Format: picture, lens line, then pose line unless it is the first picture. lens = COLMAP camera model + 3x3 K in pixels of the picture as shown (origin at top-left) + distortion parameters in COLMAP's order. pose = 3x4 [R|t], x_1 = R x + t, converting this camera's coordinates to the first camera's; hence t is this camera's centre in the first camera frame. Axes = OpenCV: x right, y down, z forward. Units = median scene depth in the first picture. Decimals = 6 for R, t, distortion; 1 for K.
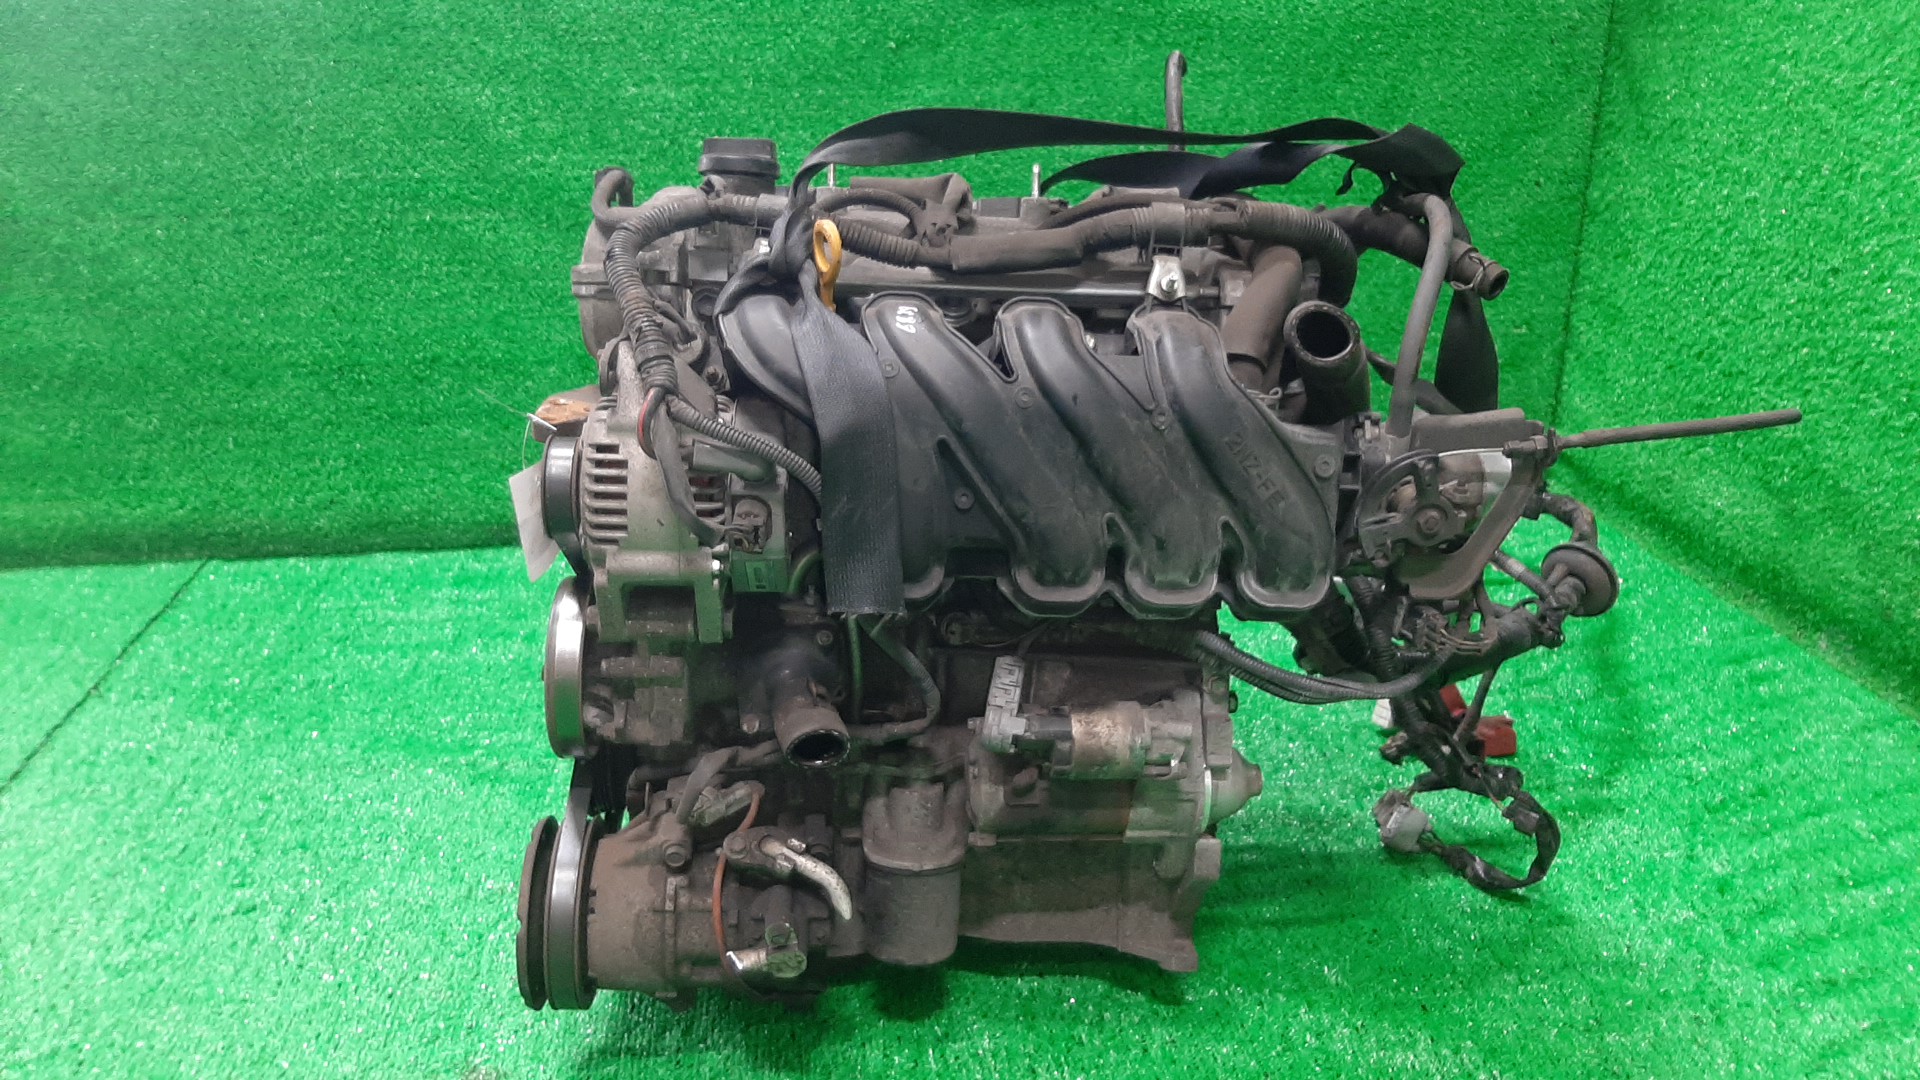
lens RADIAL K [[1431.0, 0, 959.3], [0, 1431.0, 533.6], [0, 0, 1]] dist [0.061162, -0.109283]
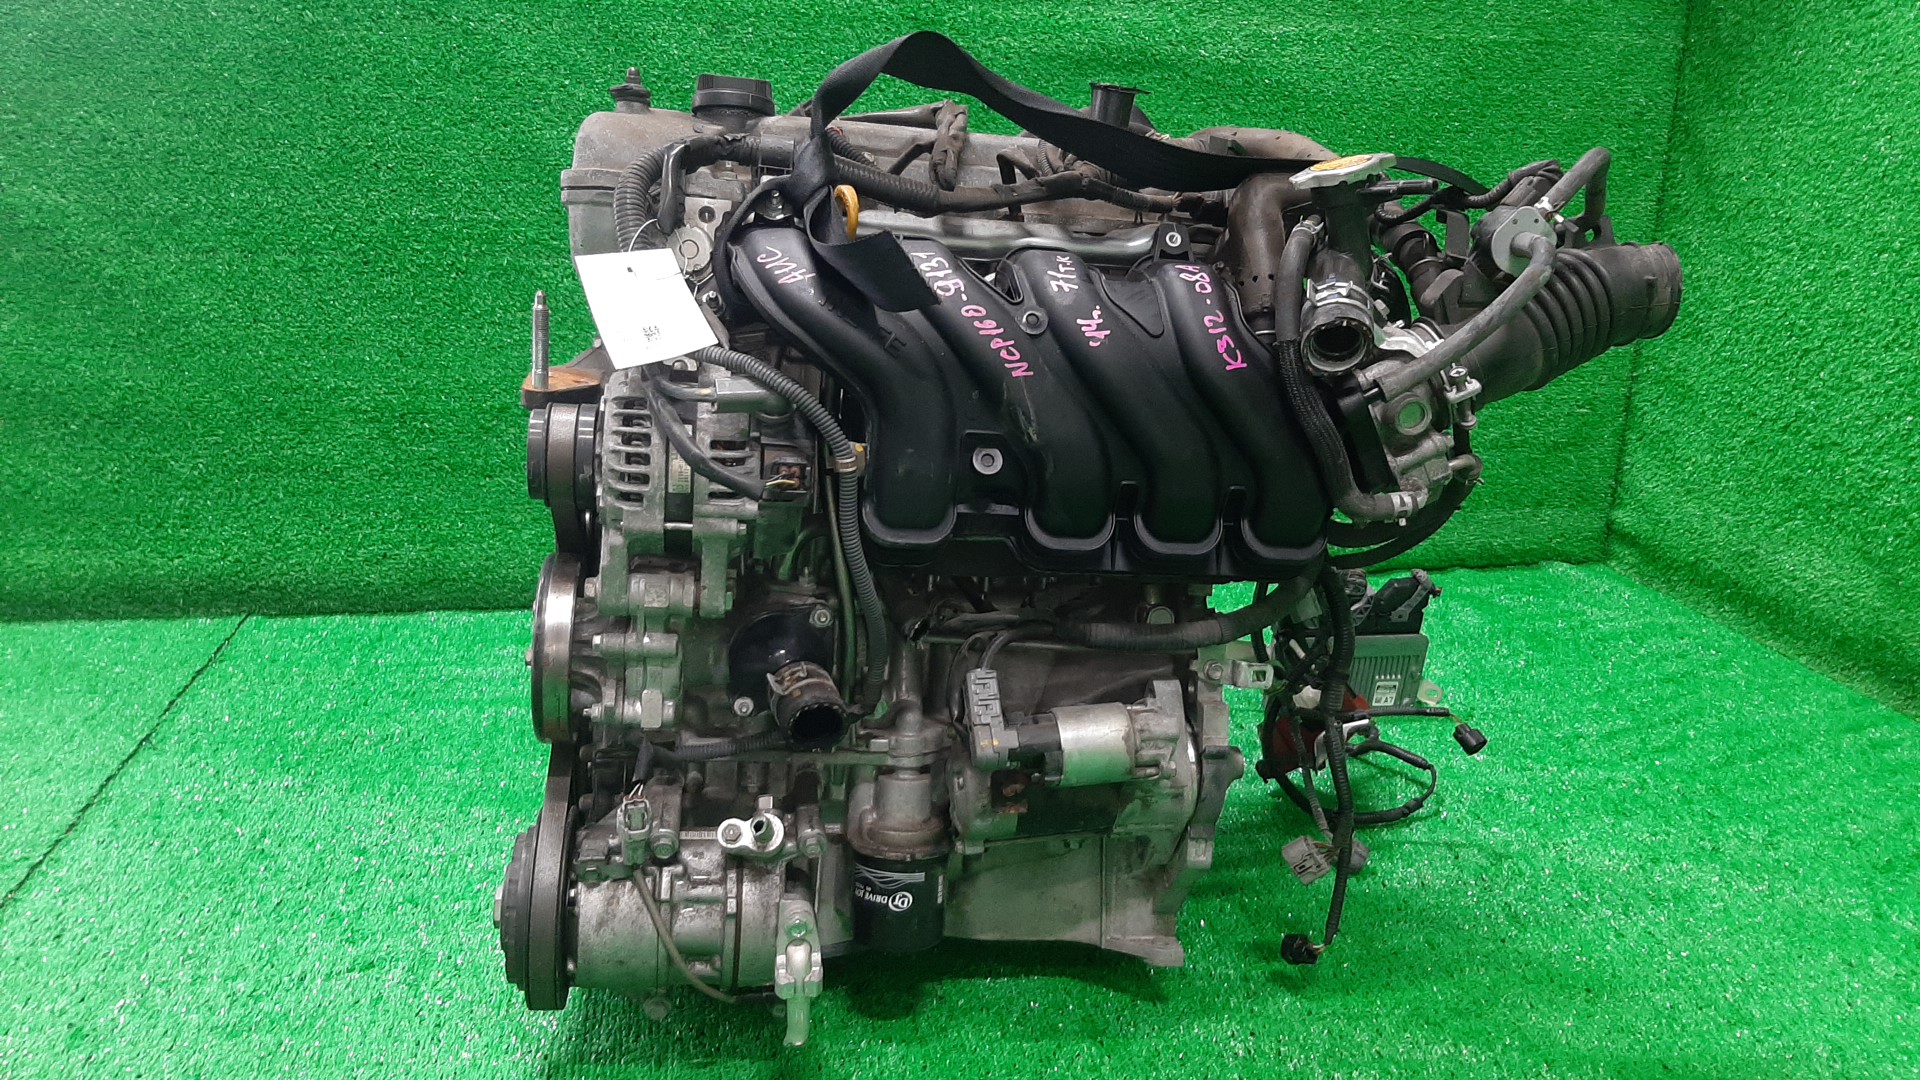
lens RADIAL K [[1423.8, 0, 960.0], [0, 1423.8, 540.0], [0, 0, 1]] dist [0.069952, -0.112994]
pose [[0.998495, 0.015770, 0.052532, -0.112364], [-0.011501, 0.996680, -0.080599, 0.041044], [-0.053629, 0.079873, 0.995361, 0.041481]]
